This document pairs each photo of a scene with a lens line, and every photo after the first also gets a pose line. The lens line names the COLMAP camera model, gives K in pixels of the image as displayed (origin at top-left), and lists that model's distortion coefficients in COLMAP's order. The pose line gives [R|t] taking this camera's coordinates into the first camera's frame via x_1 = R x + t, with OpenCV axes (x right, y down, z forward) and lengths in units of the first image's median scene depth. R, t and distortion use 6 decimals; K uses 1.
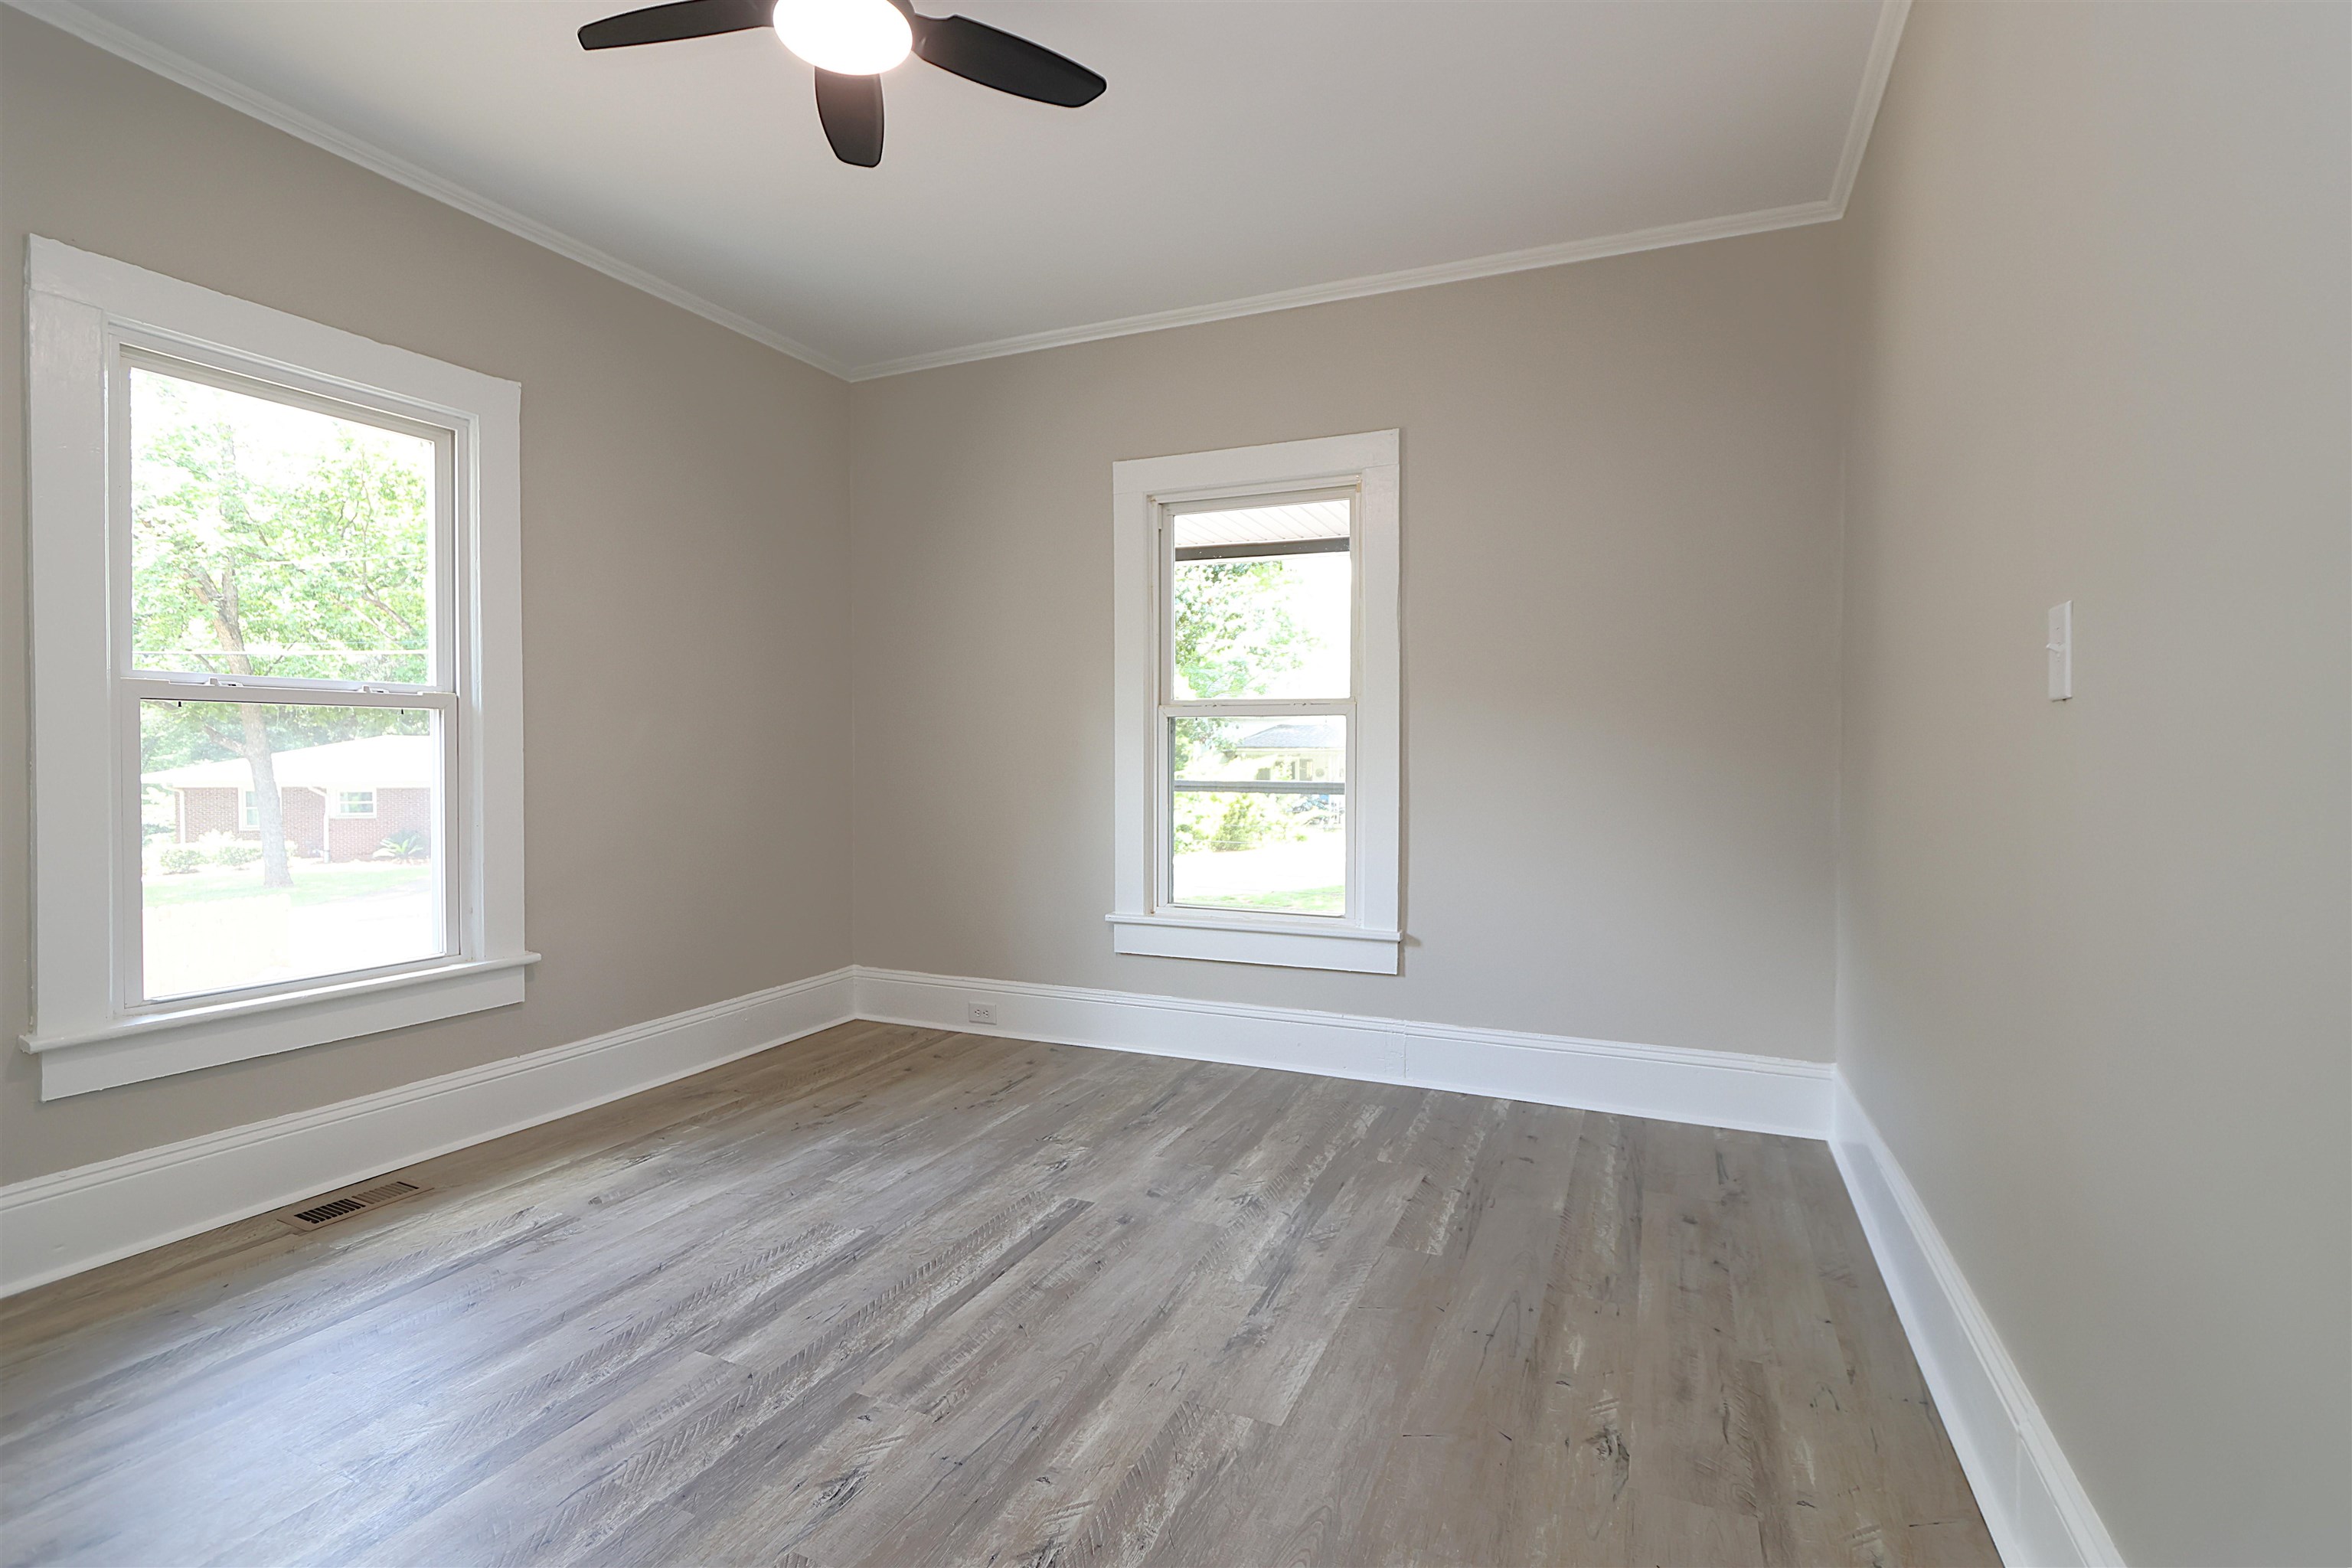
lens RADIAL K [[1094.5, 0, 1176.0], [0, 1094.5, 784.0], [0, 0, 1]] dist [-0.011647, 0.000684]
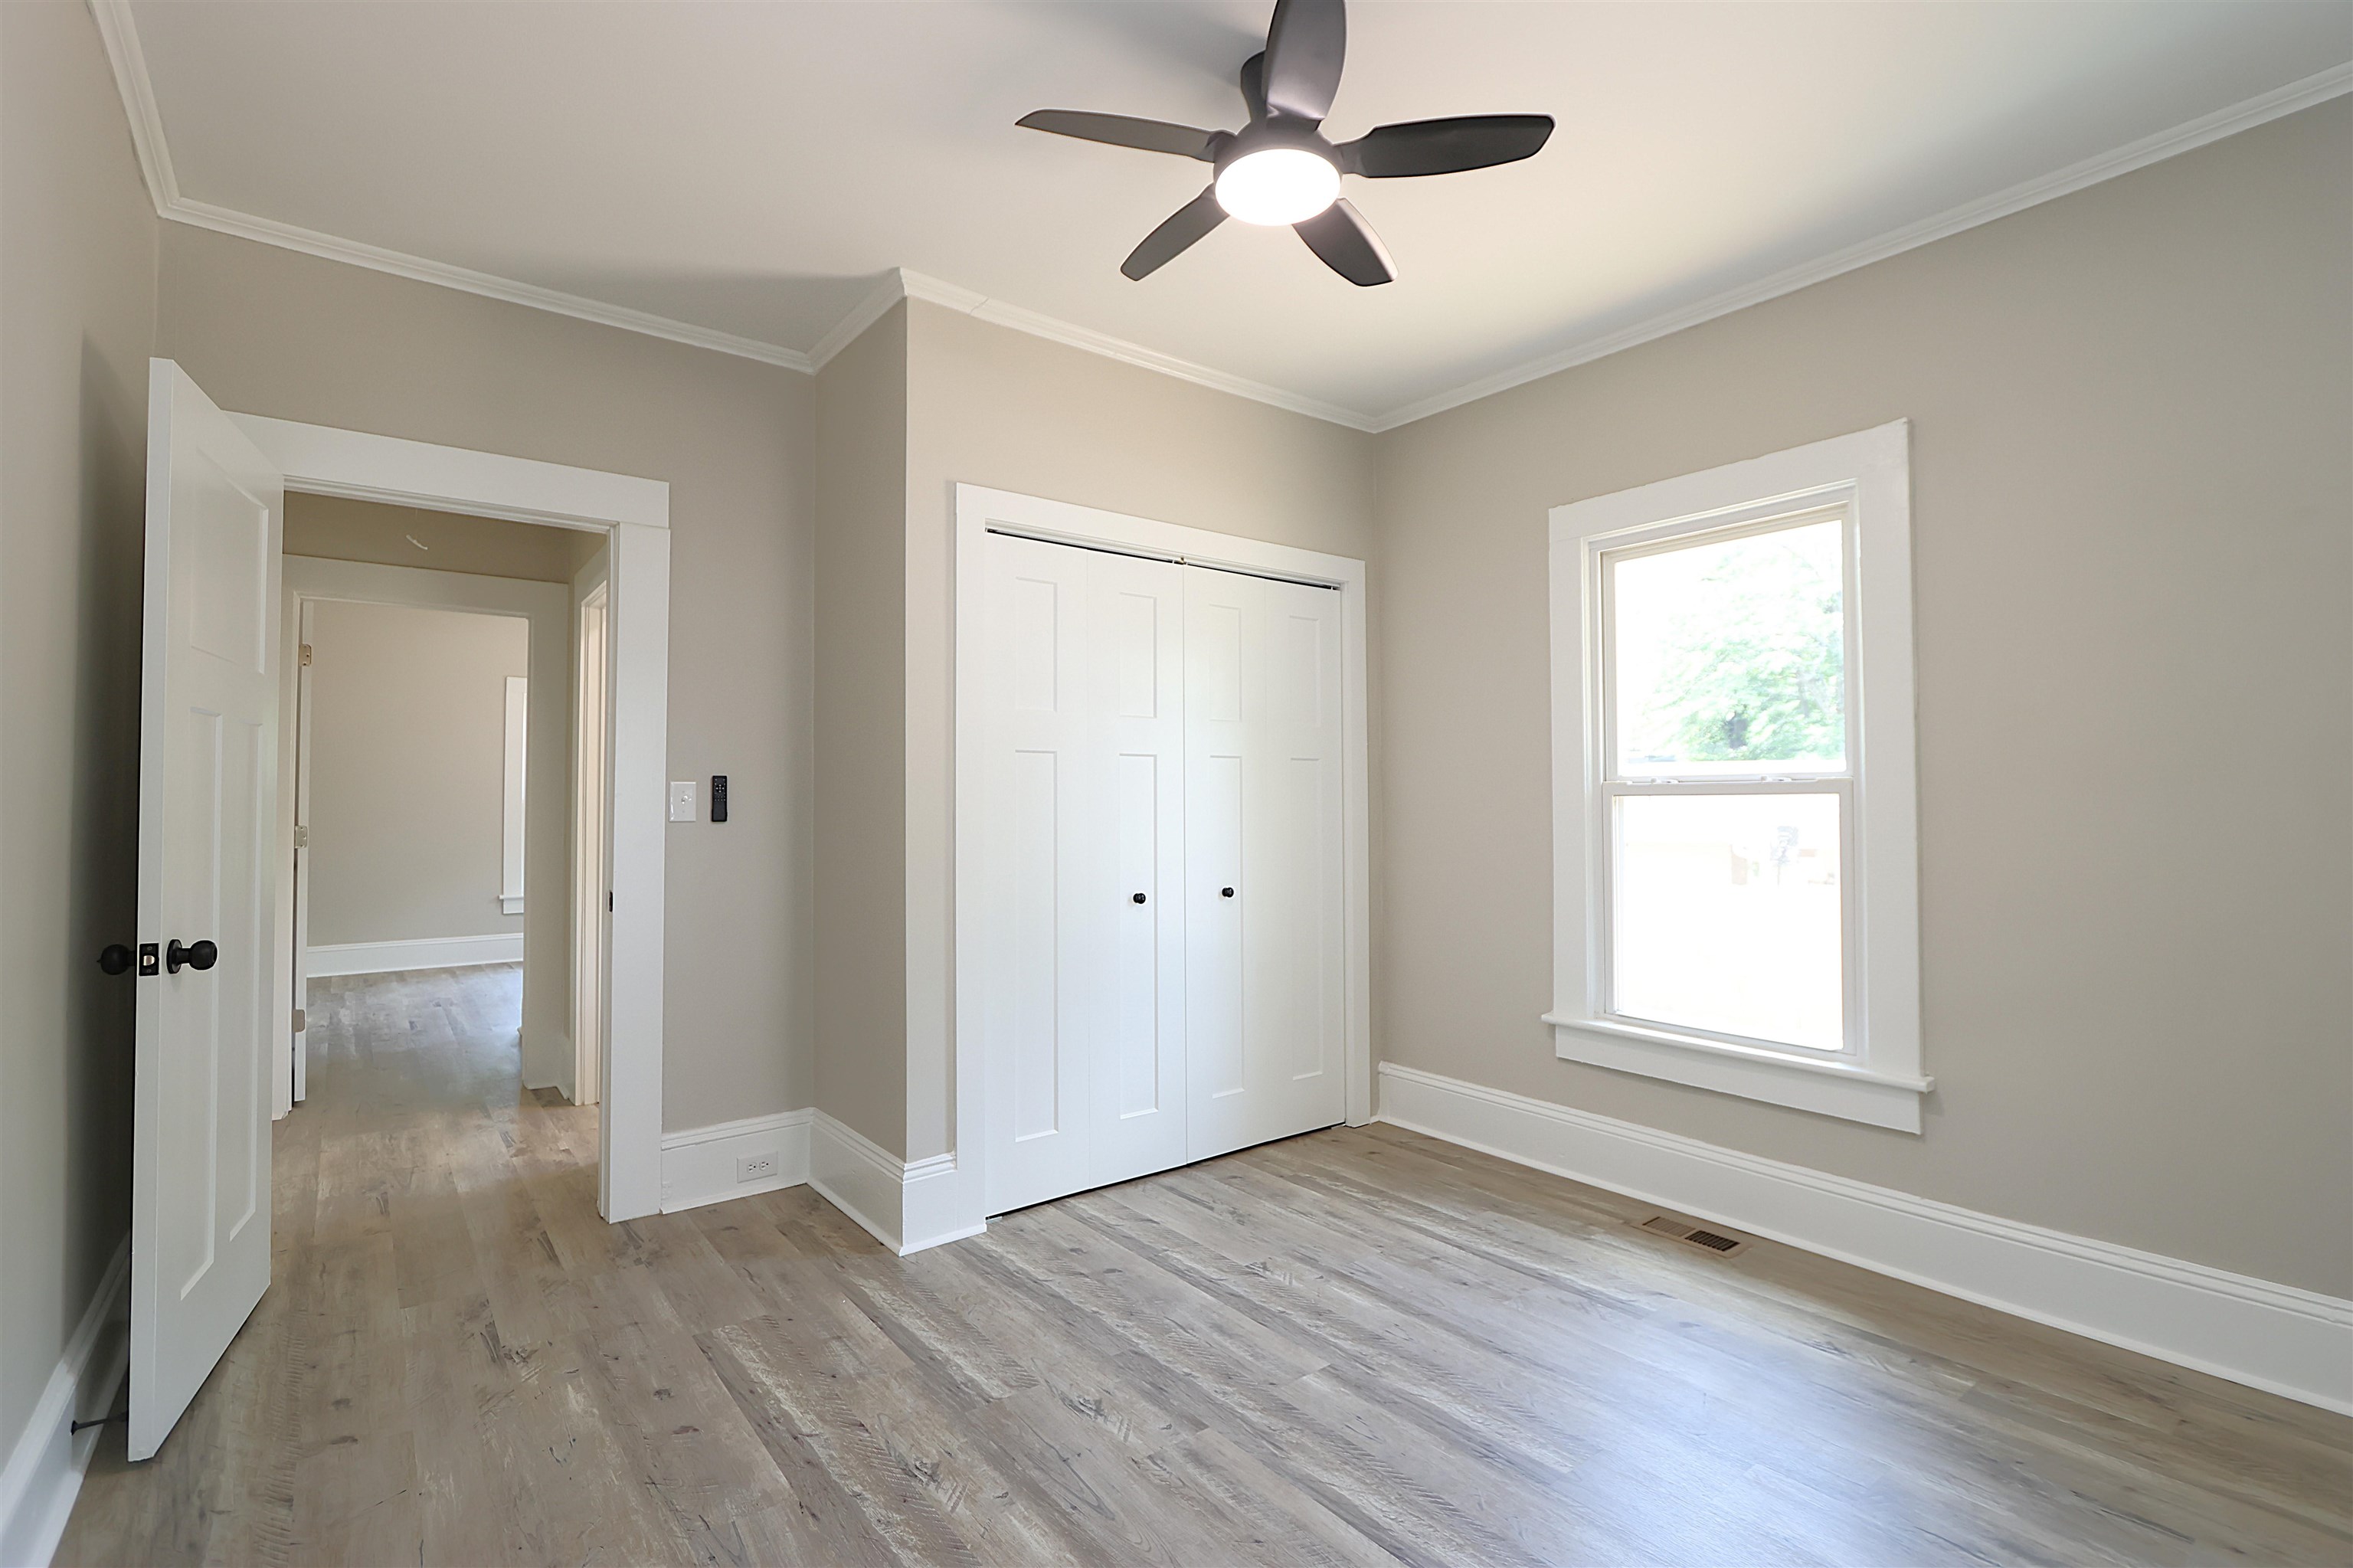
lens RADIAL K [[1075.3, 0, 1173.0], [0, 1075.3, 776.0], [0, 0, 1]] dist [-0.013216, 0.000622]
pose [[-0.475225, -0.022916, -0.879566, 0.559667], [-0.022632, 0.999648, -0.013816, -0.074336], [0.879573, 0.013341, -0.475577, 1.176421]]
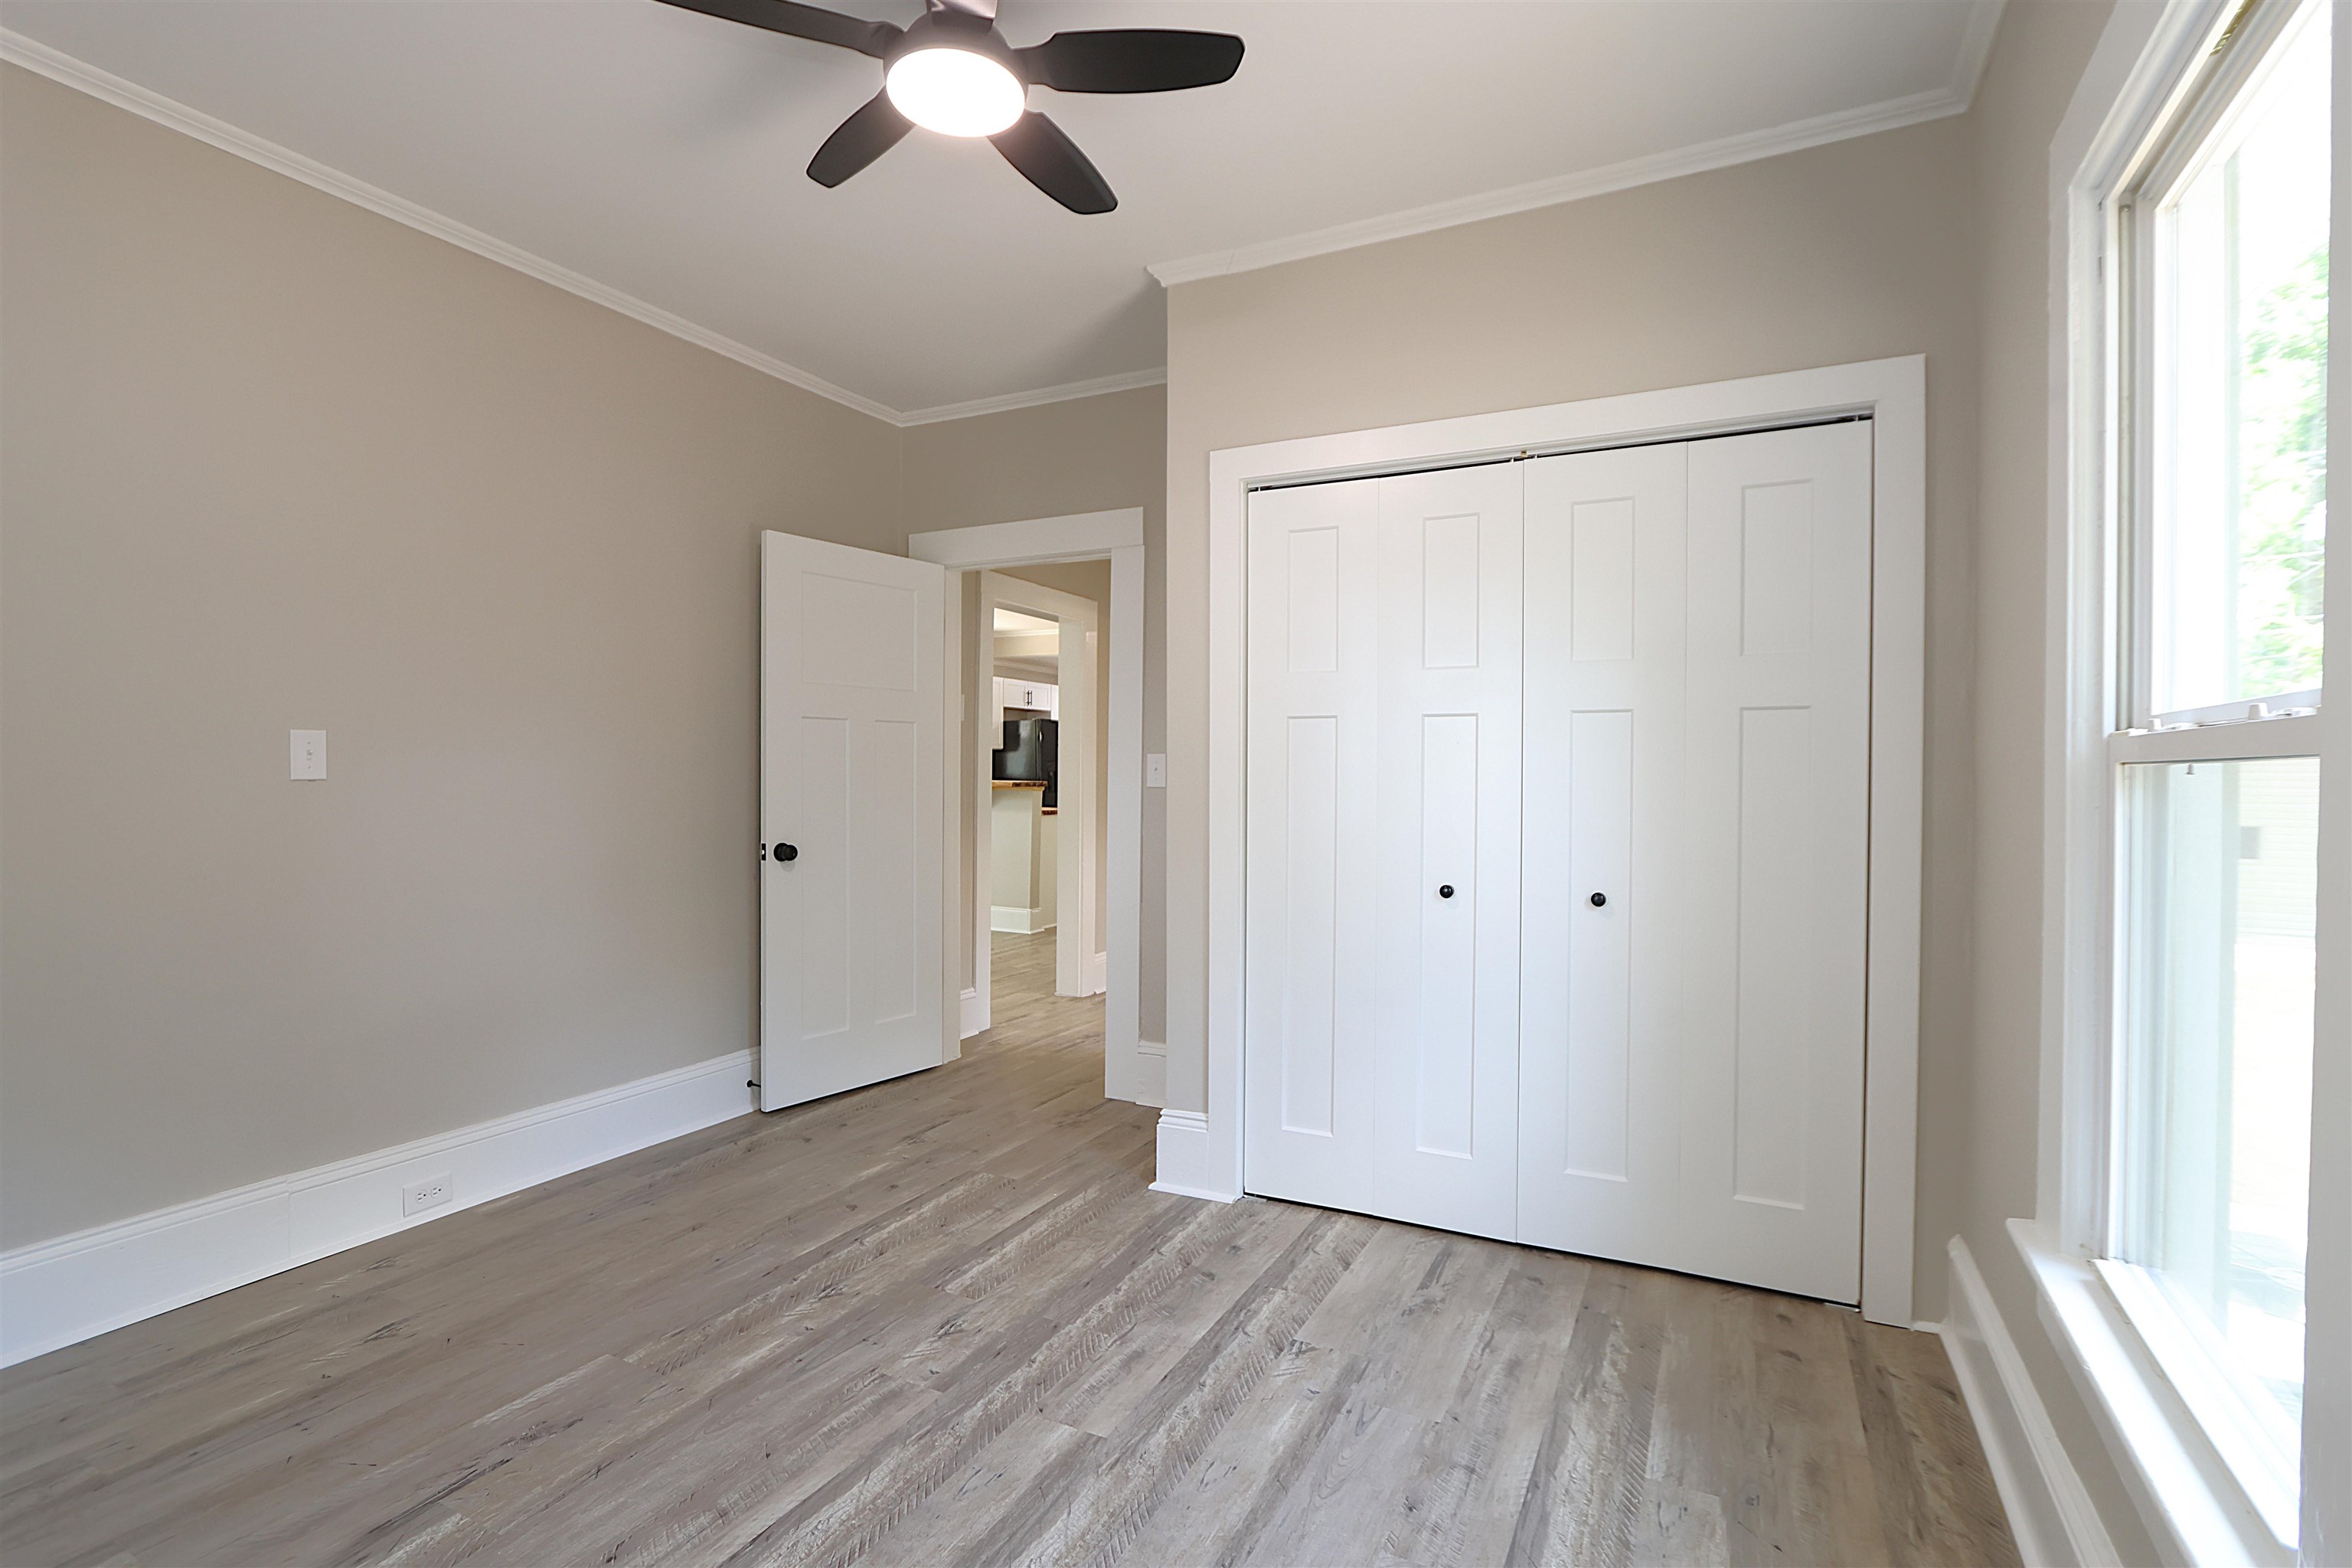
lens RADIAL K [[1094.5, 0, 1176.0], [0, 1094.5, 784.0], [0, 0, 1]] dist [-0.011647, 0.000684]
pose [[-0.998834, -0.007325, 0.047717, -0.463660], [-0.005586, 0.999319, 0.036474, -0.088406], [-0.047951, 0.036165, -0.998195, 1.659029]]
